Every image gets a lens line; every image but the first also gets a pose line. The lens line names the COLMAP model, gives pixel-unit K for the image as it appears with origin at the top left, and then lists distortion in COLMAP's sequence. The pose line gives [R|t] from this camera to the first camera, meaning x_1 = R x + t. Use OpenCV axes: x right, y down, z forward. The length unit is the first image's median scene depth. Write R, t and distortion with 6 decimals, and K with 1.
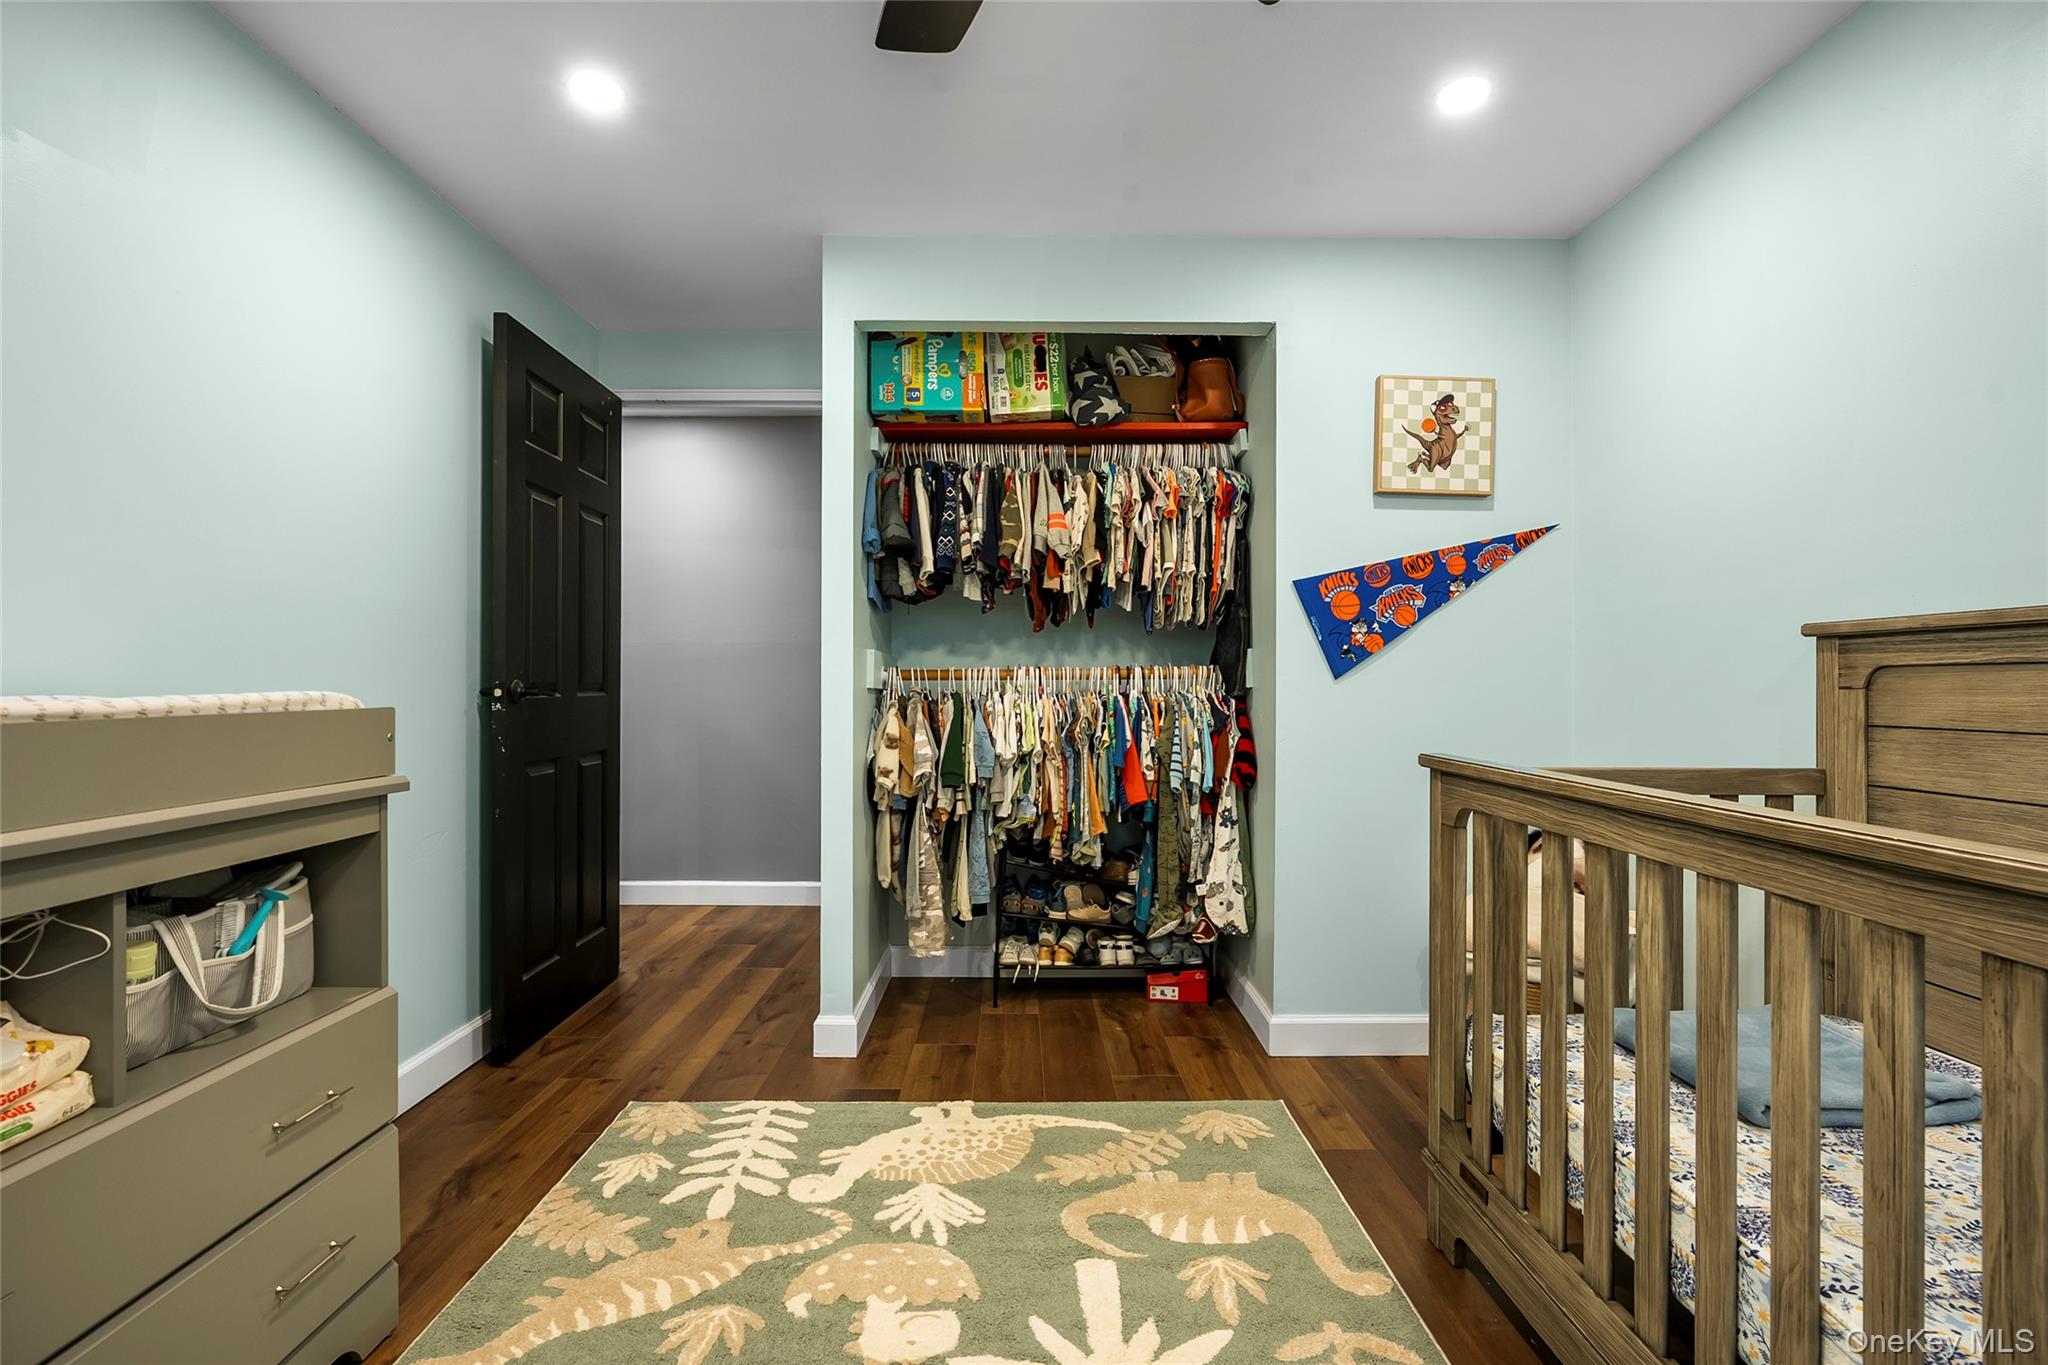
lens RADIAL K [[949.7, 0, 1022.5], [0, 949.7, 666.4], [0, 0, 1]] dist [-0.000435, 0.000080]
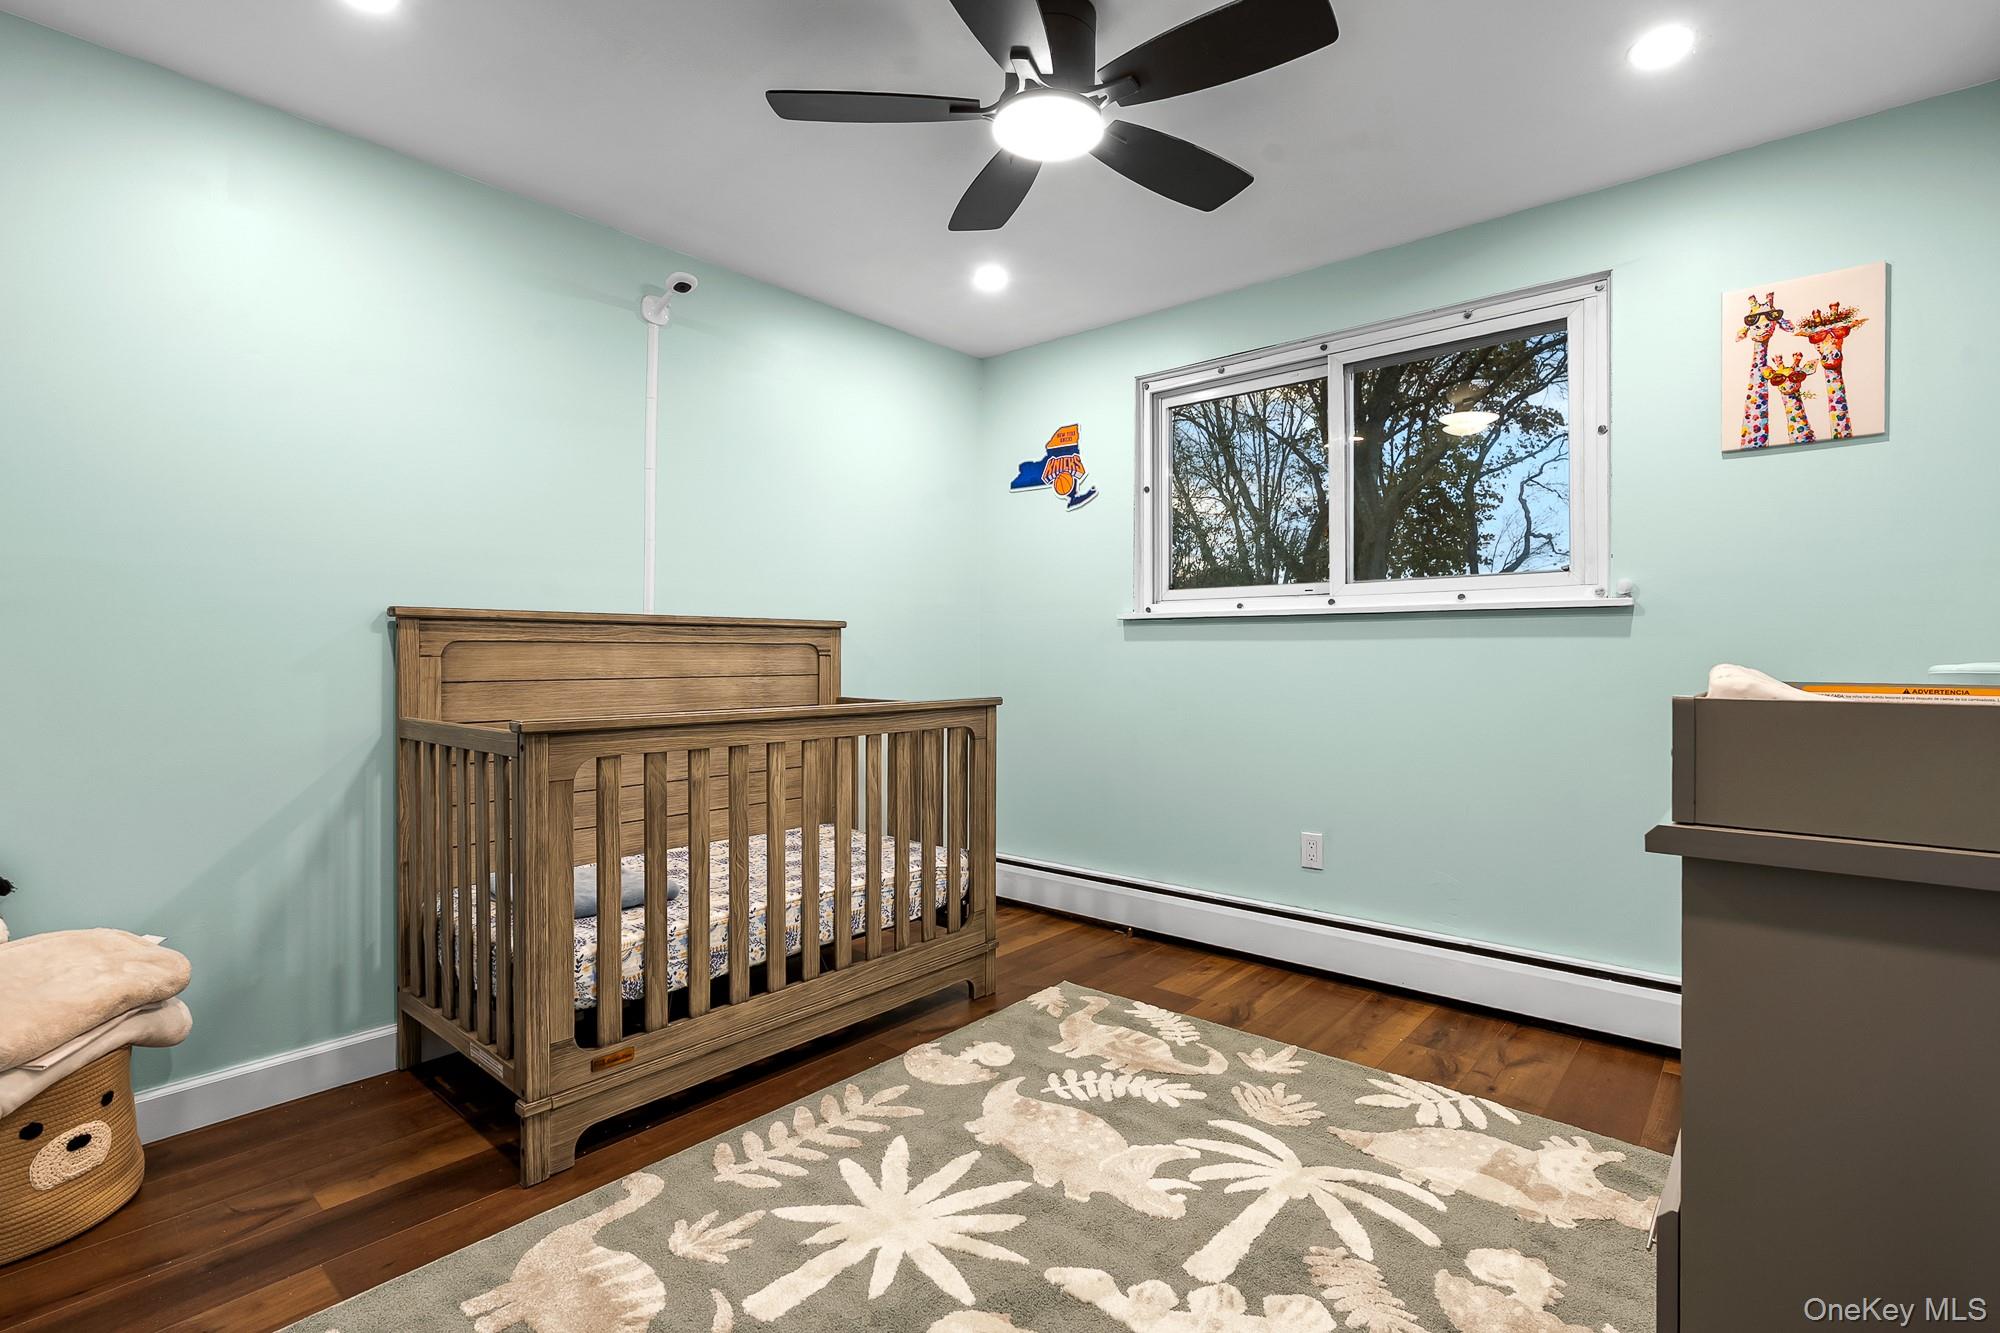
lens RADIAL K [[927.4, 0, 998.6], [0, 927.4, 650.7], [0, 0, 1]] dist [-0.000435, 0.000080]
pose [[-0.756694, -0.017025, 0.653547, -0.691943], [-0.027986, 0.999588, -0.006363, 0.000992], [-0.653170, -0.023105, -0.756859, 1.600967]]
